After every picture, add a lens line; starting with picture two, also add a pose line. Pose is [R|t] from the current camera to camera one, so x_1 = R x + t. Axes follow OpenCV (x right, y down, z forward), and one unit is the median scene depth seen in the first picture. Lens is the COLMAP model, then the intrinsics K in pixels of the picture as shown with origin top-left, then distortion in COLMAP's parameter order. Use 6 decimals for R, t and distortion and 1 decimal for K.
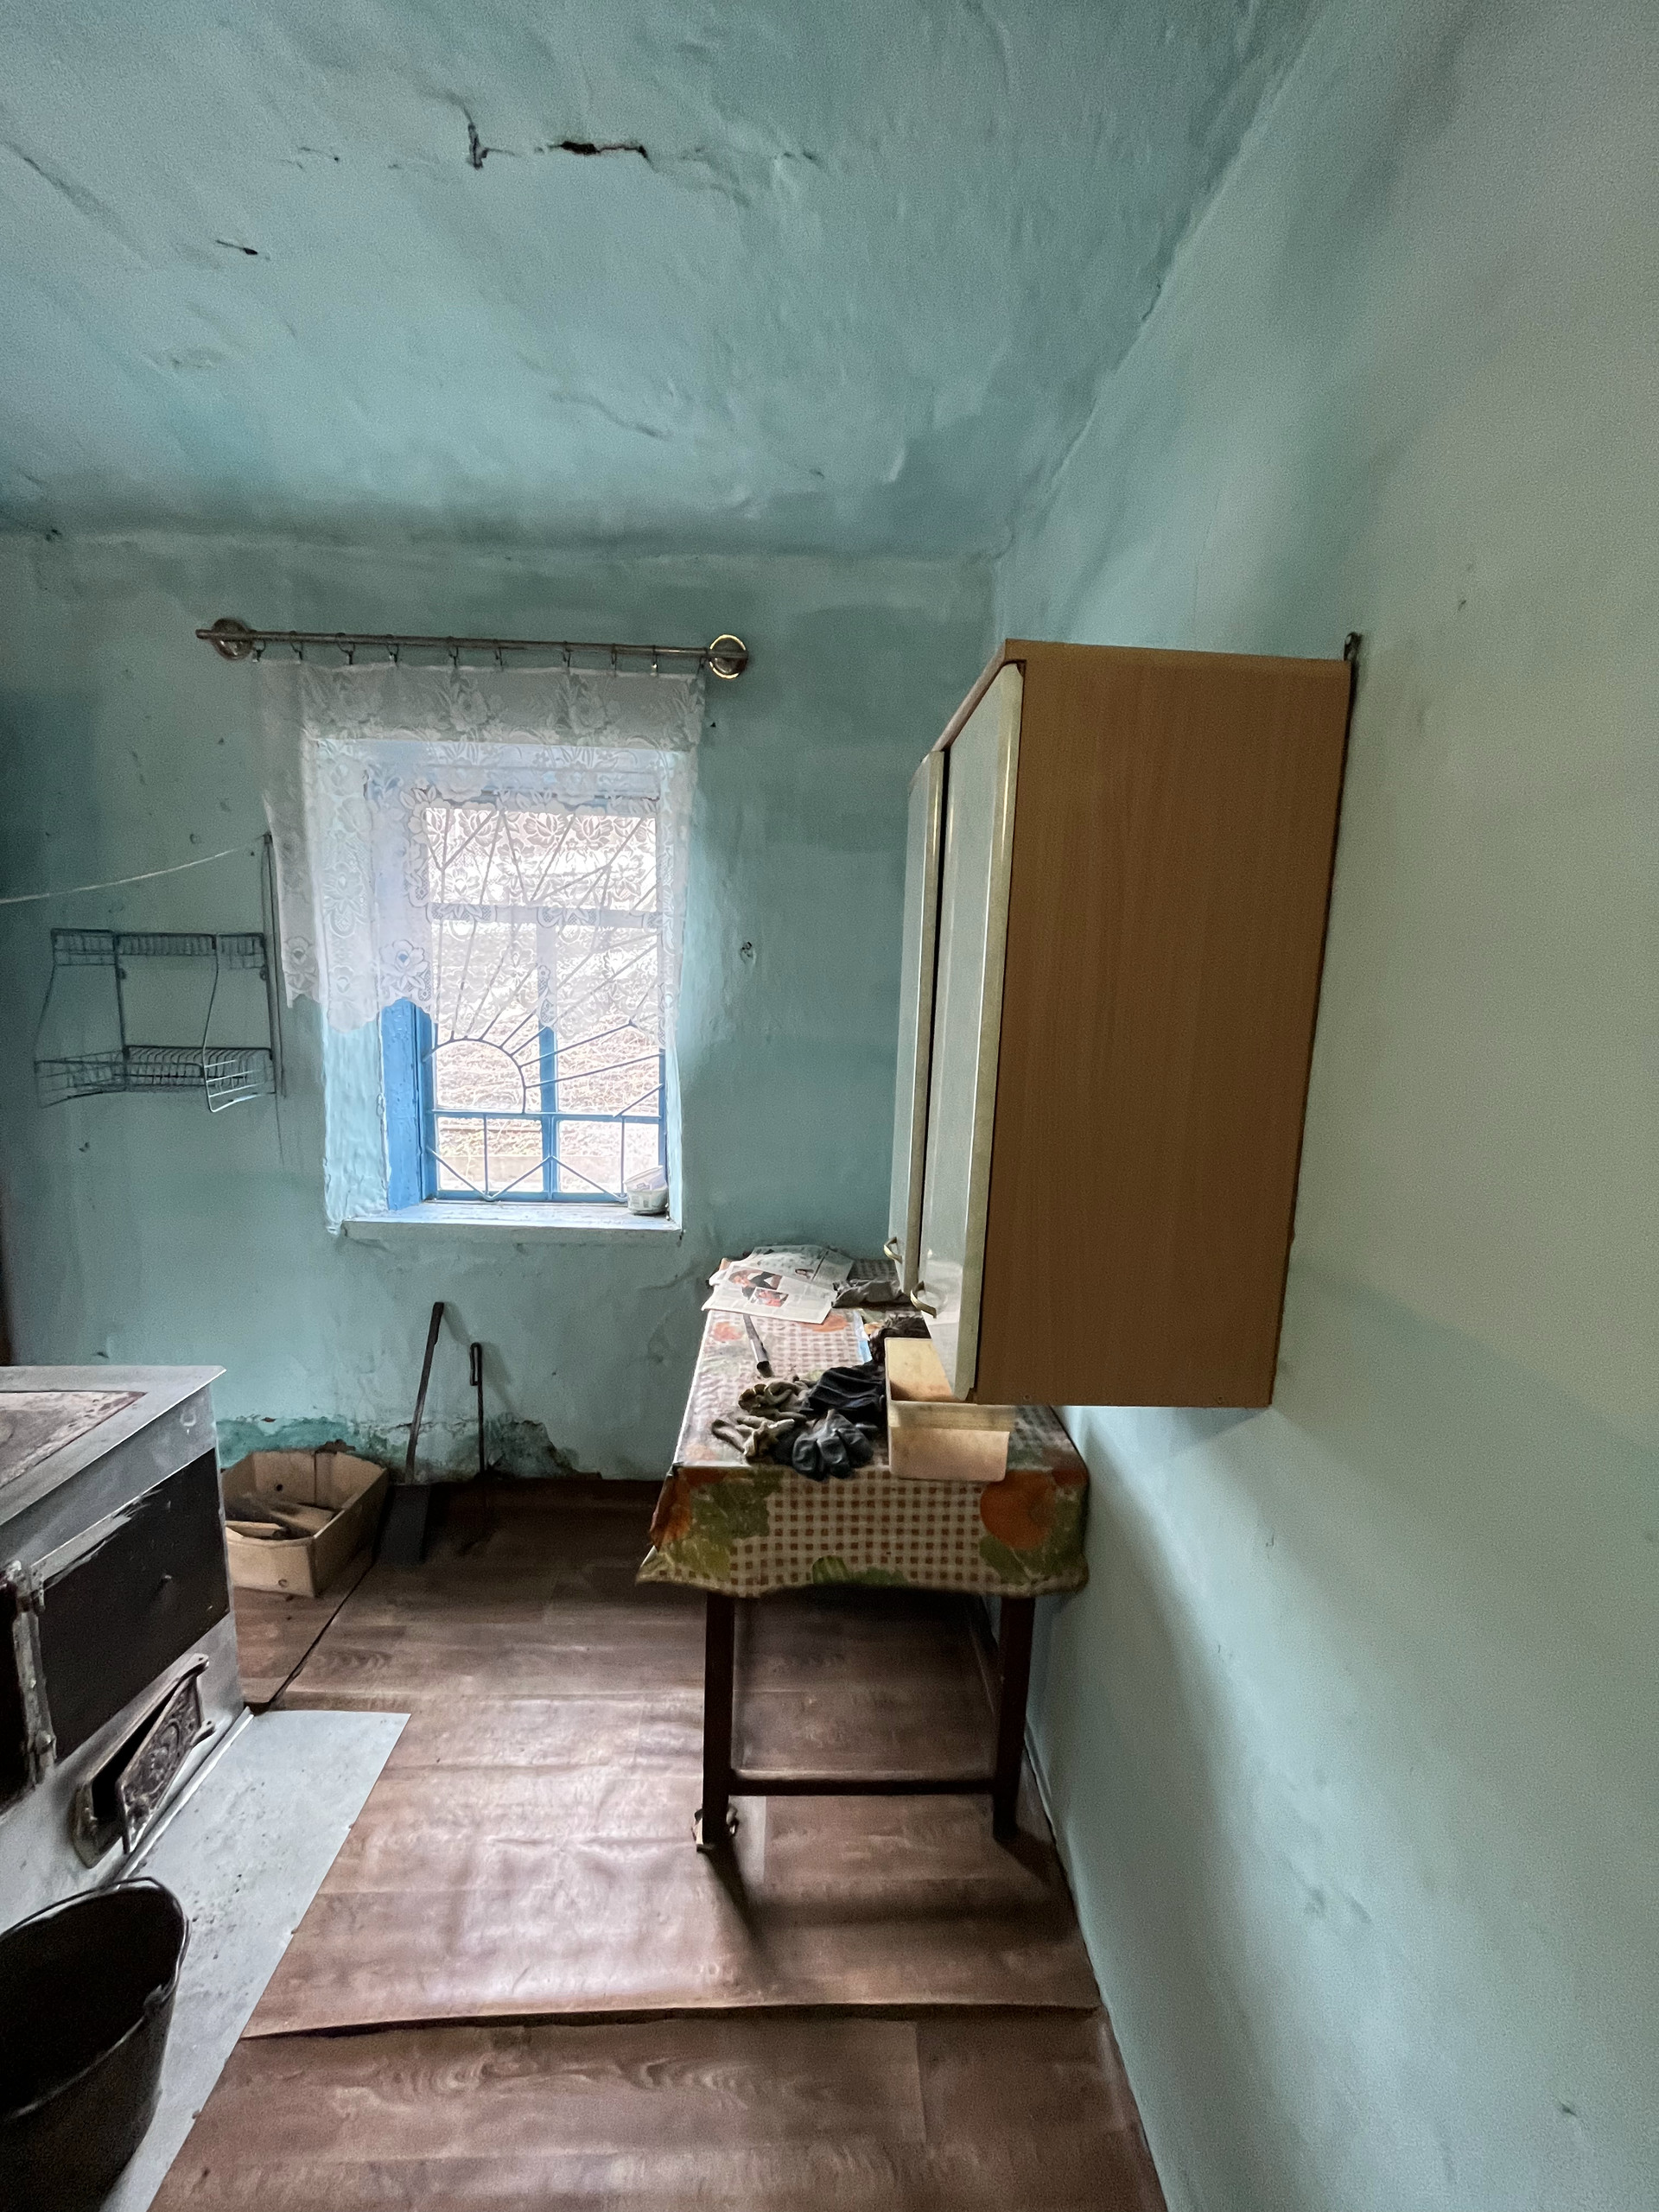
lens RADIAL K [[888.5, 0, 828.9], [0, 888.5, 1104.7], [0, 0, 1]] dist [-0.002741, -0.000327]
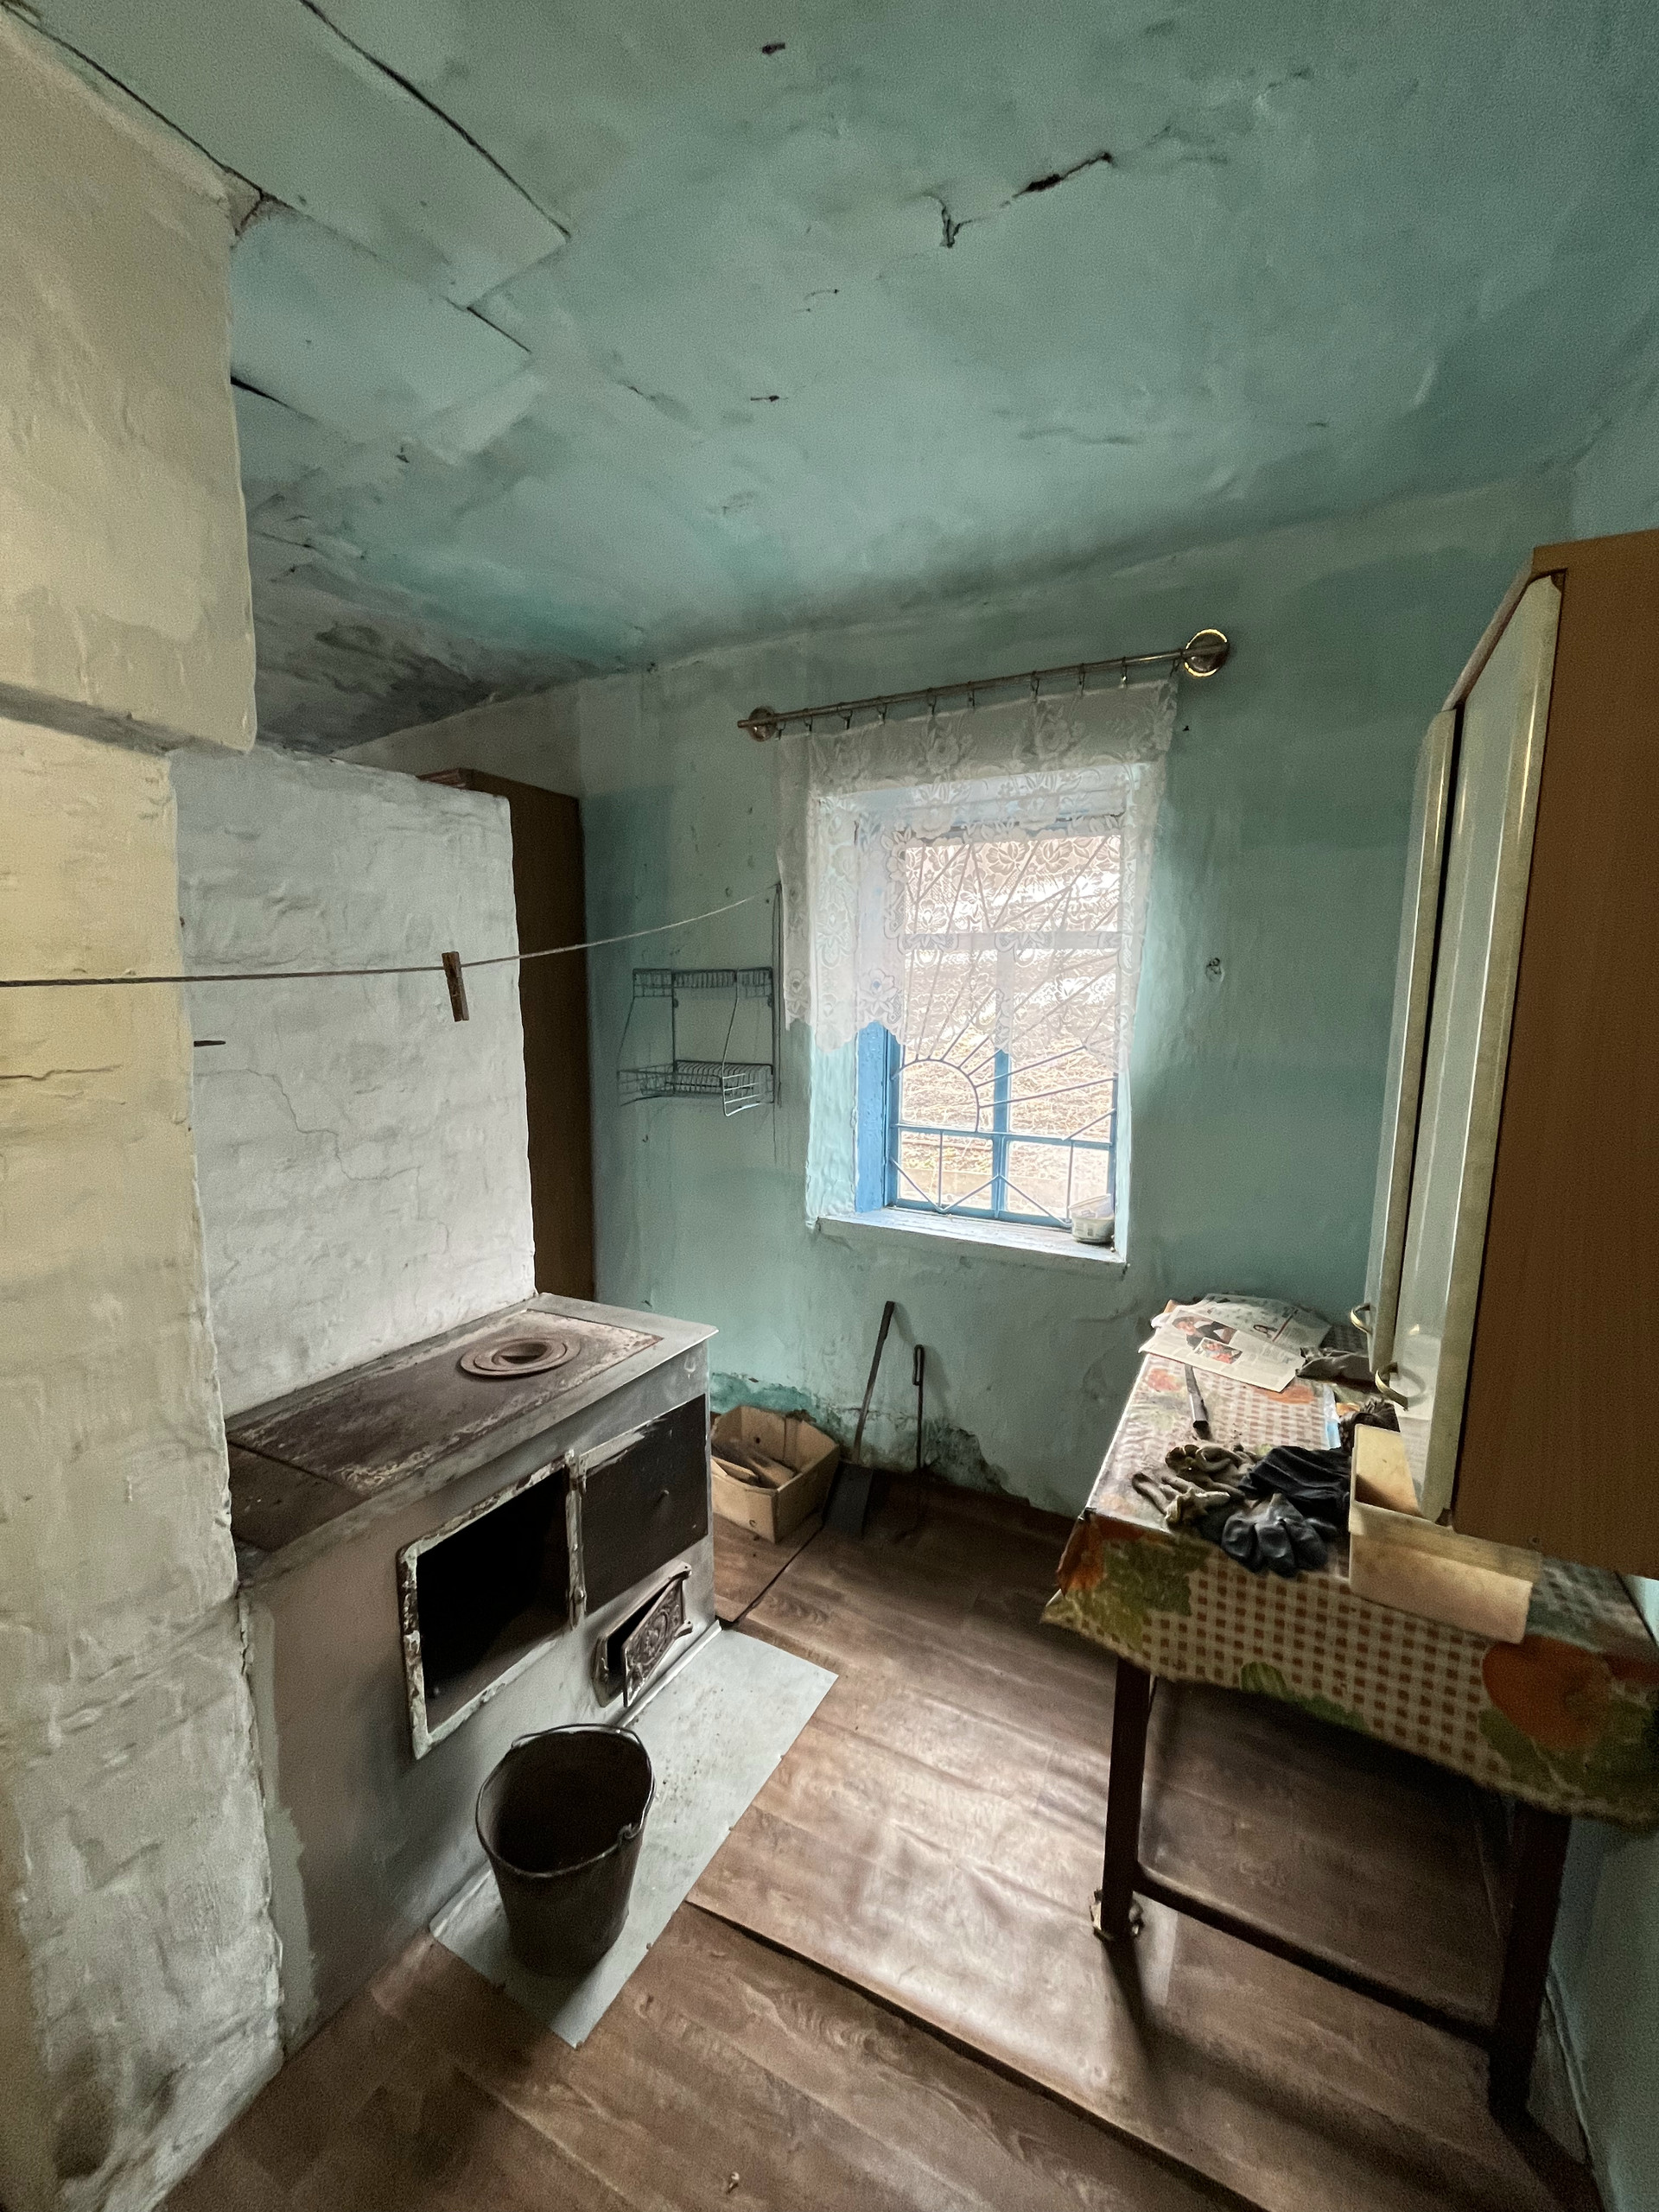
lens RADIAL K [[888.5, 0, 829.8], [0, 888.5, 1104.5], [0, 0, 1]] dist [-0.002741, -0.000327]
pose [[0.867488, 0.041661, -0.495711, 0.026042], [-0.055810, 0.998347, -0.013763, 0.002076], [0.494318, 0.039604, 0.868379, 0.017045]]
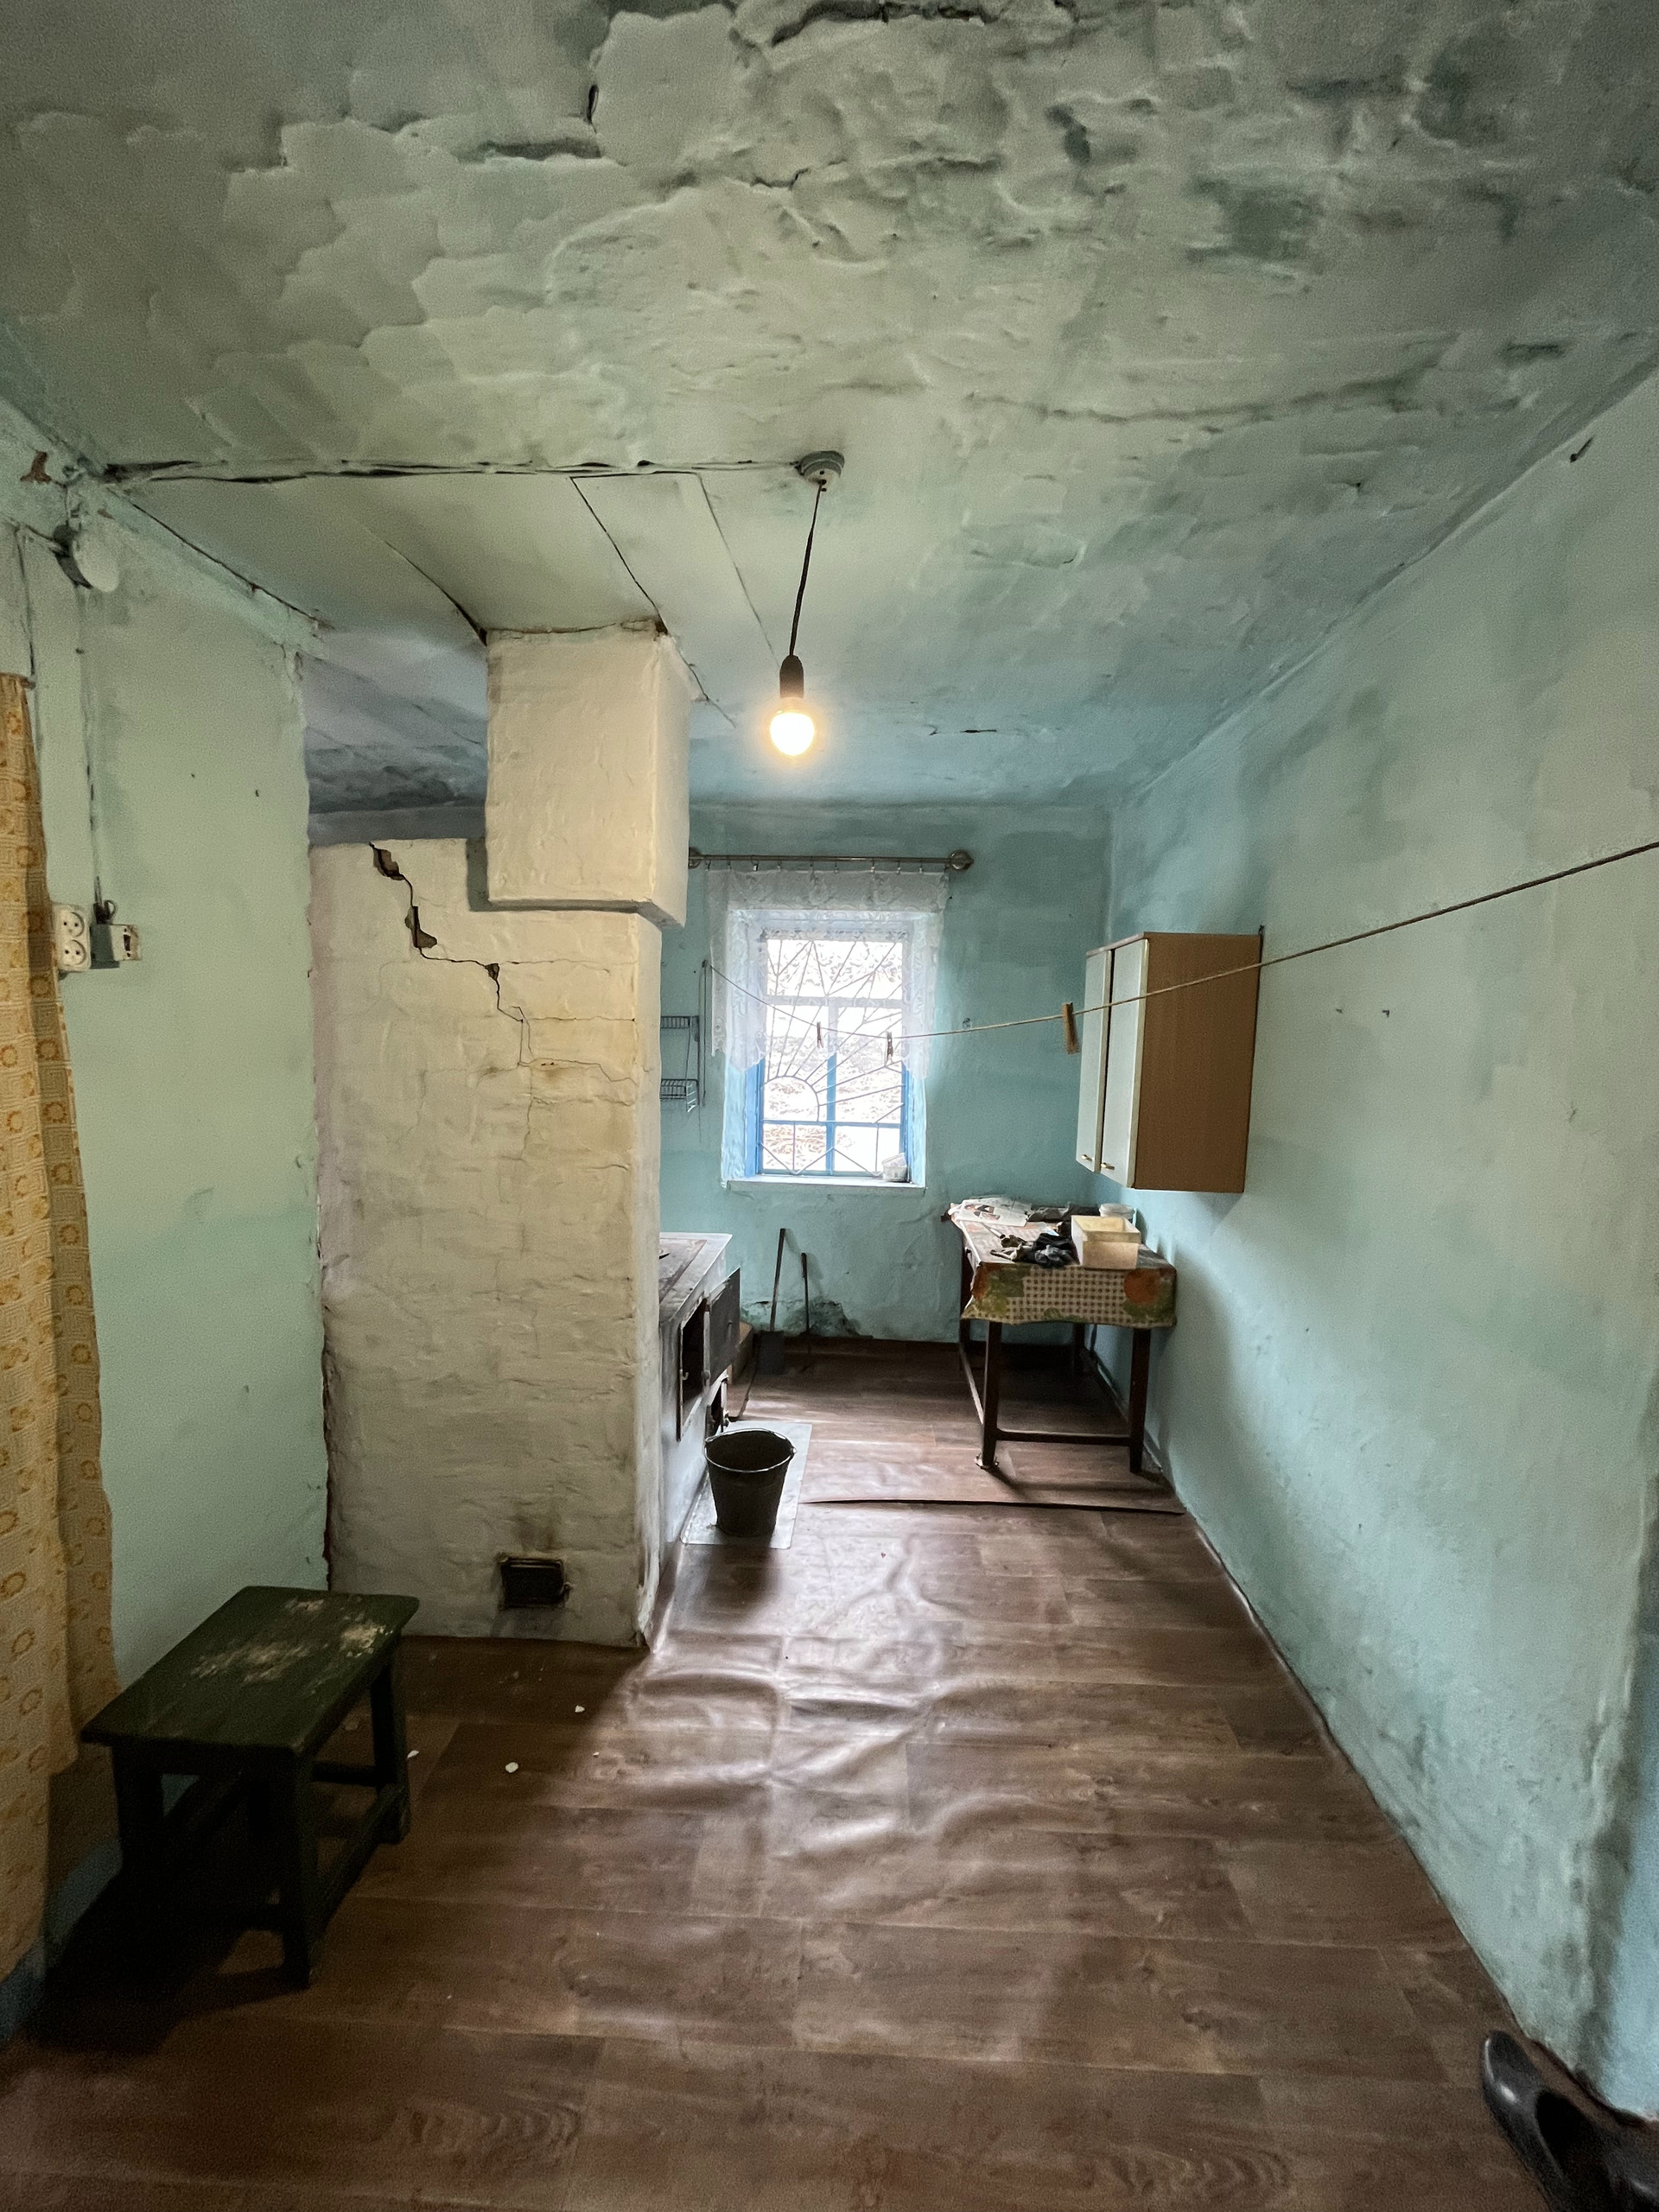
lens RADIAL K [[888.5, 0, 832.2], [0, 888.5, 1108.5], [0, 0, 1]] dist [-0.002741, -0.000327]
pose [[0.997312, -0.000294, -0.073274, -0.247240], [-0.004281, 0.998051, -0.062265, 0.110943], [0.073149, 0.062411, 0.995366, -0.796929]]
